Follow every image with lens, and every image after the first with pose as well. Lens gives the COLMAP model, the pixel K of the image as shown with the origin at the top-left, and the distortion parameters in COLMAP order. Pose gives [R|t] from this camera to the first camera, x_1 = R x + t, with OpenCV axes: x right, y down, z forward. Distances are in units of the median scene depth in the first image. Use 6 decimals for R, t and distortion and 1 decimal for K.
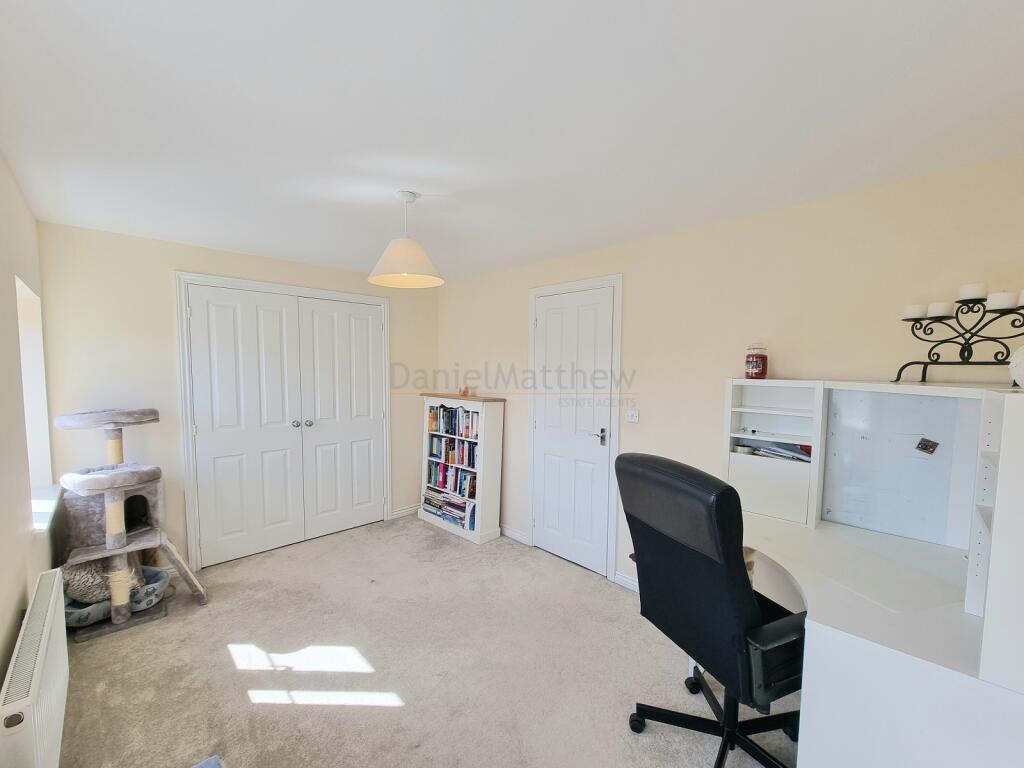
lens RADIAL K [[418.7, 0, 517.2], [0, 418.7, 388.9], [0, 0, 1]] dist [0.000688, 0.000232]
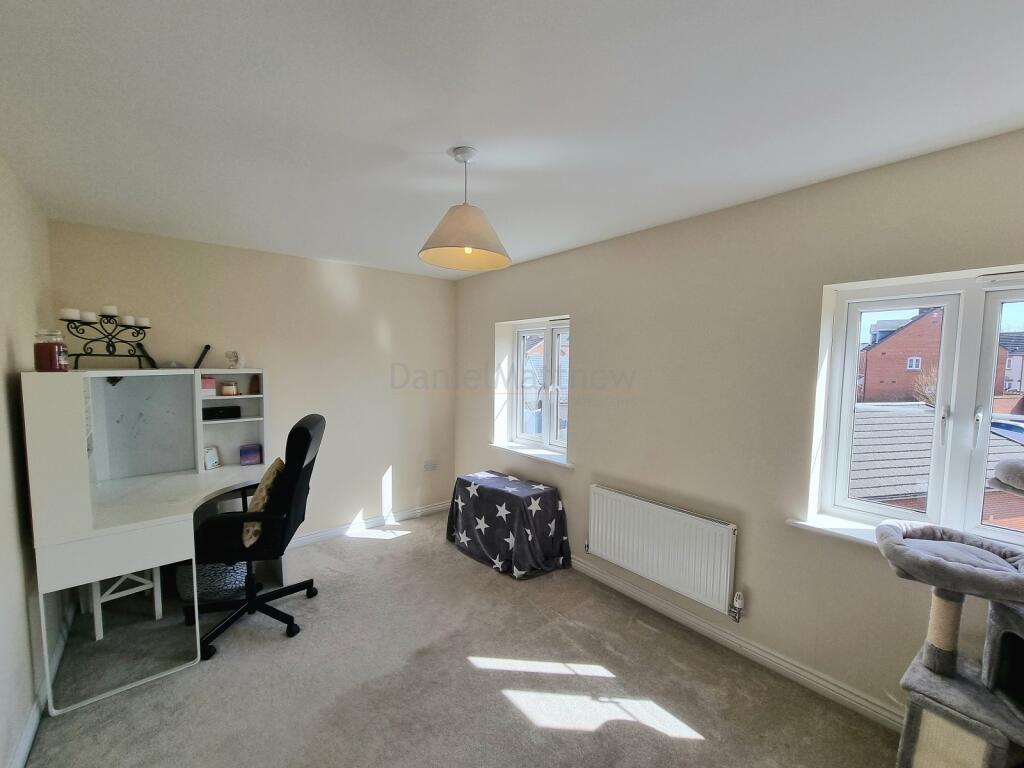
lens RADIAL K [[418.7, 0, 511.8], [0, 418.7, 387.7], [0, 0, 1]] dist [0.000688, 0.000232]
pose [[-0.996458, -0.014873, 0.082771, -0.569392], [-0.004507, 0.992268, 0.124033, -0.139721], [-0.083976, 0.123221, -0.988820, 2.421650]]
